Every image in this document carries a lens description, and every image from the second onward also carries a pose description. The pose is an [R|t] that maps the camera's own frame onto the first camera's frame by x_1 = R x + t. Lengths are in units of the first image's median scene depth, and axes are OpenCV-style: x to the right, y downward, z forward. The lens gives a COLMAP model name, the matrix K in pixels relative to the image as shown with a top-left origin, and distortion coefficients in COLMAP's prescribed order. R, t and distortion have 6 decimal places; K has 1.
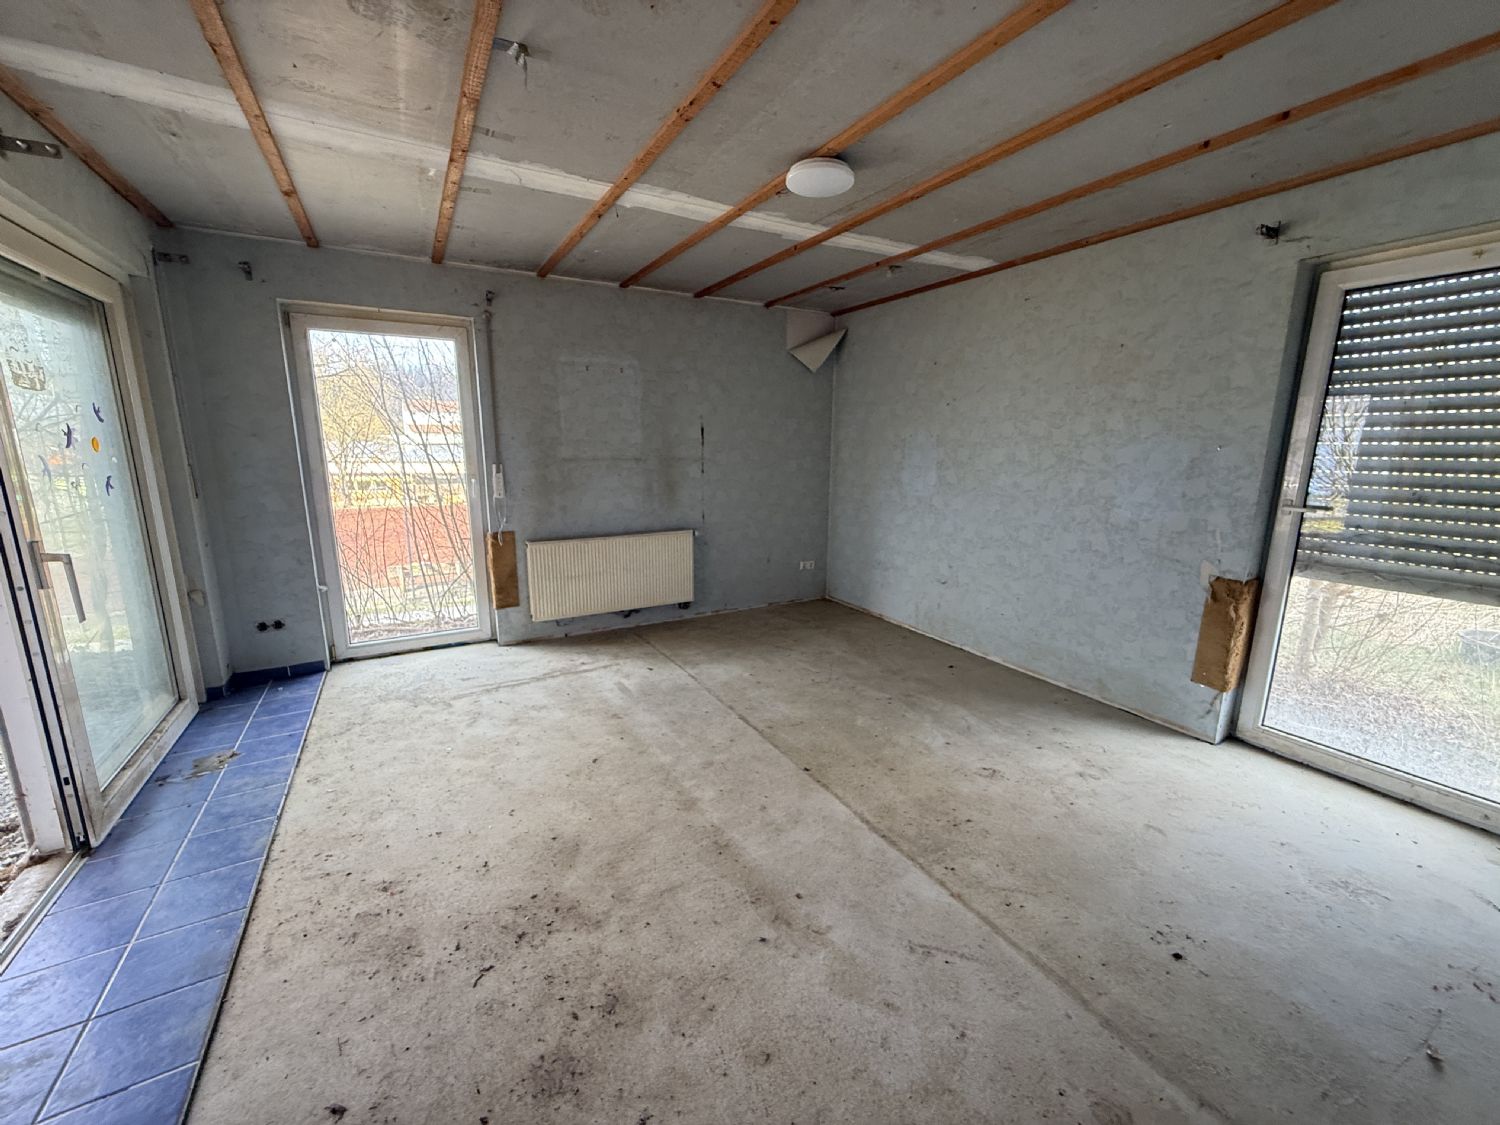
lens RADIAL K [[598.7, 0, 747.2], [0, 598.7, 562.9], [0, 0, 1]] dist [-0.000393, -0.000471]
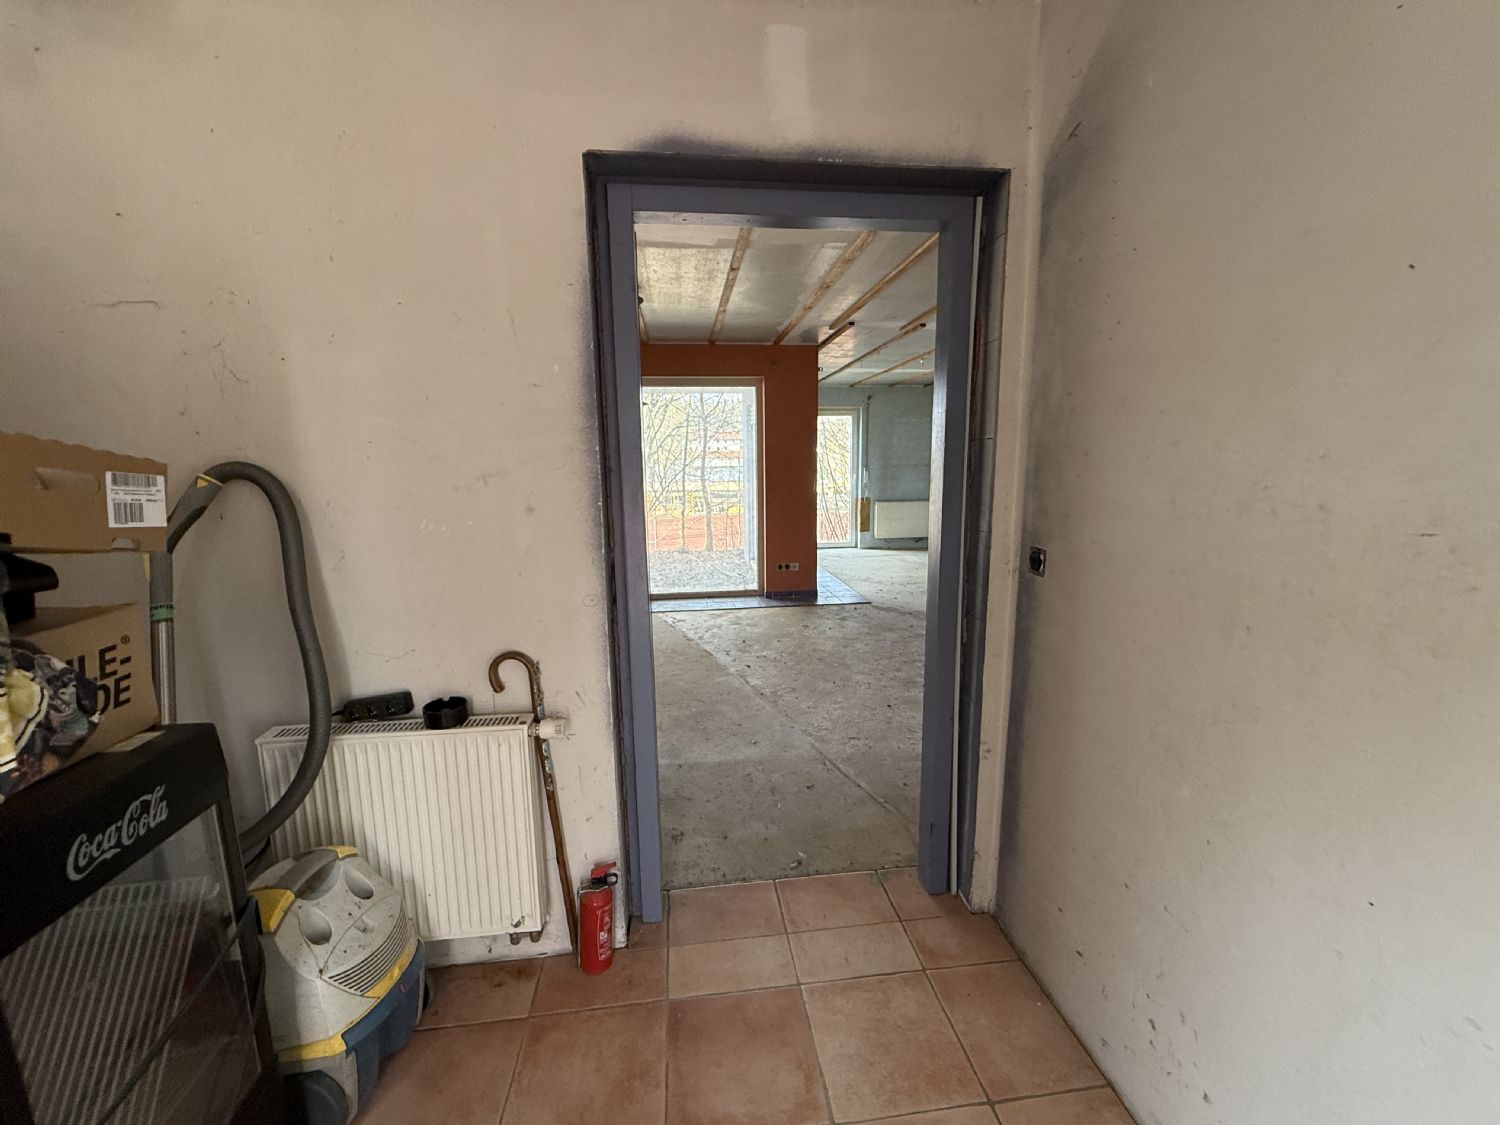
lens RADIAL K [[598.7, 0, 747.2], [0, 598.7, 562.9], [0, 0, 1]] dist [-0.000393, -0.000471]
pose [[0.923537, 0.047404, -0.380568, 0.064424], [-0.060038, 0.997967, -0.021388, 0.312260], [0.378780, 0.042601, 0.924506, -1.453820]]
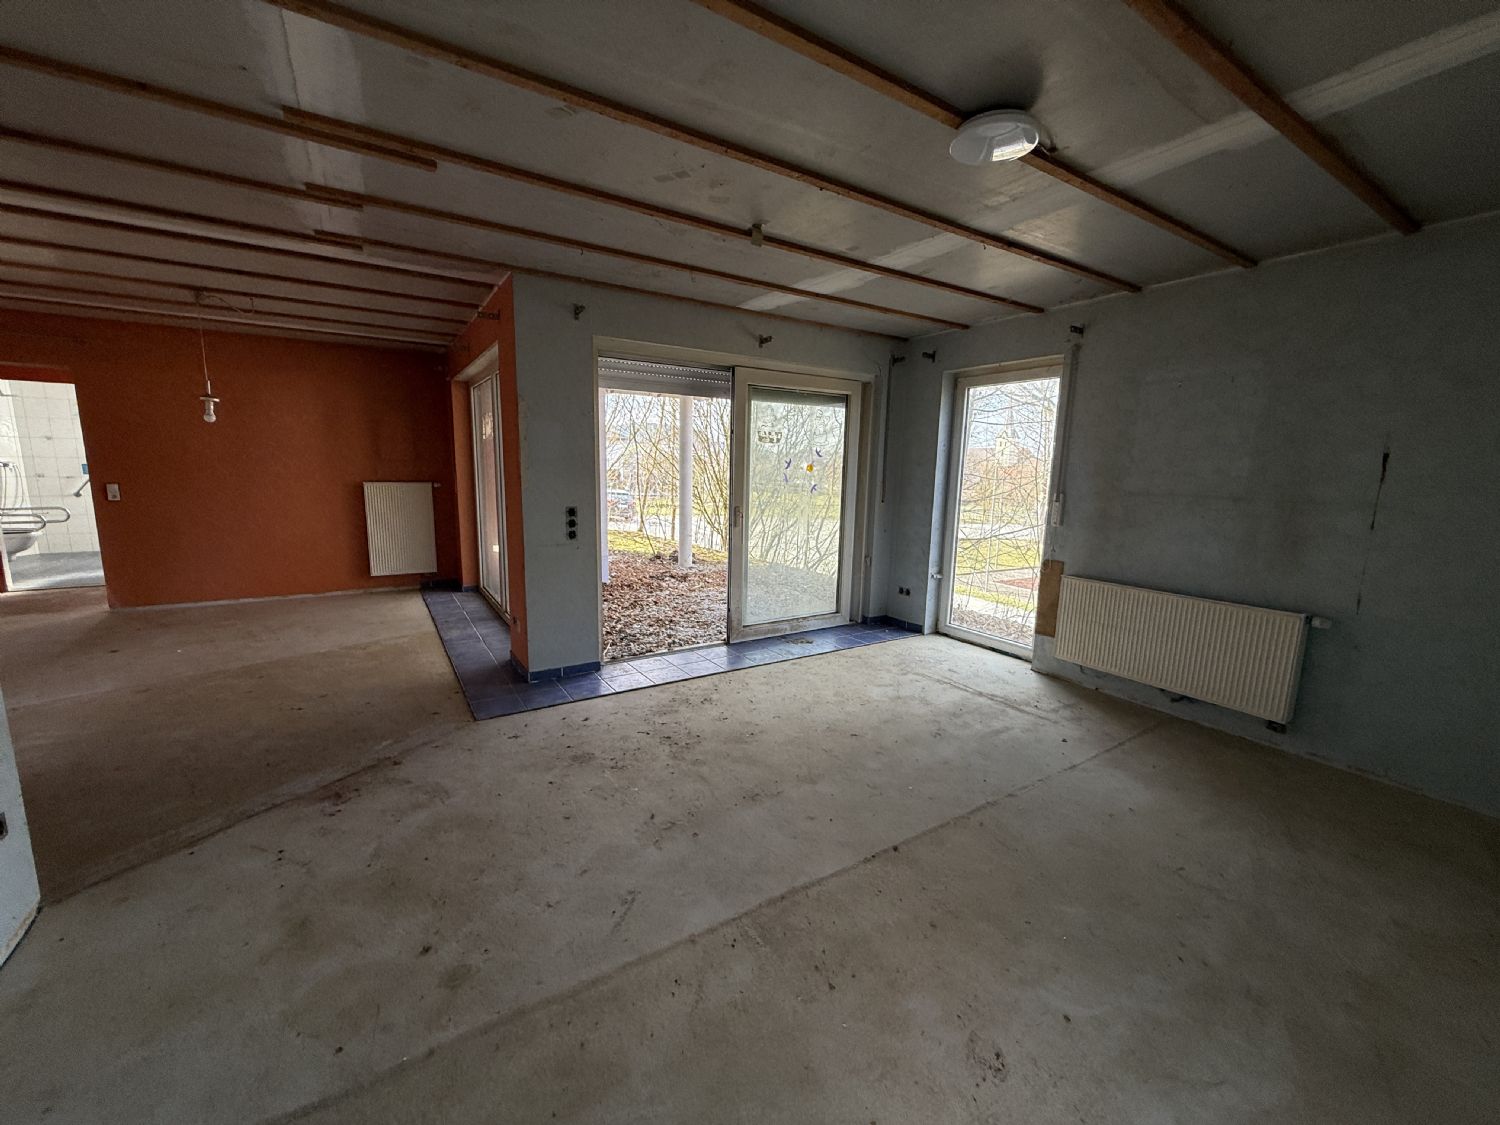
lens RADIAL K [[598.7, 0, 747.2], [0, 598.7, 562.9], [0, 0, 1]] dist [-0.000393, -0.000471]
pose [[0.049102, 0.156105, -0.986519, 0.641954], [-0.218872, 0.965385, 0.141867, -0.089174], [0.974517, 0.208955, 0.081569, 0.477786]]
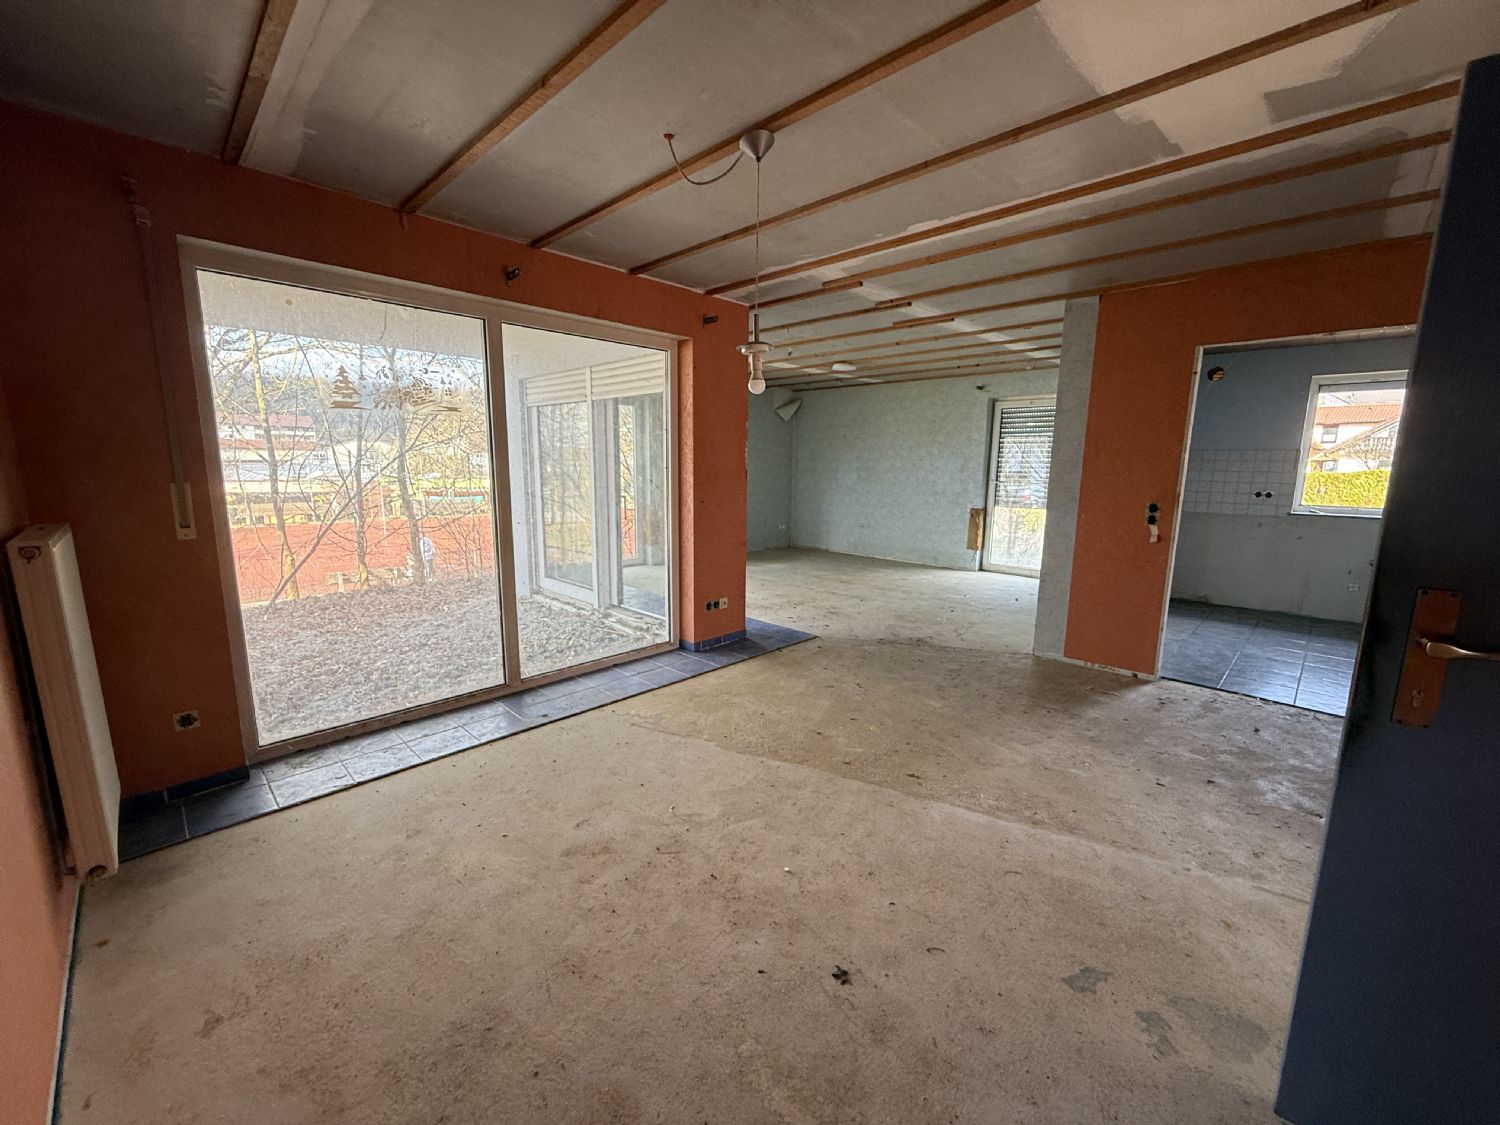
lens RADIAL K [[598.7, 0, 747.2], [0, 598.7, 562.9], [0, 0, 1]] dist [-0.000393, -0.000471]
pose [[0.960348, -0.043238, 0.275430, -0.761129], [0.051473, 0.998416, -0.022736, 0.223938], [-0.274010, 0.036012, 0.961052, -1.054169]]
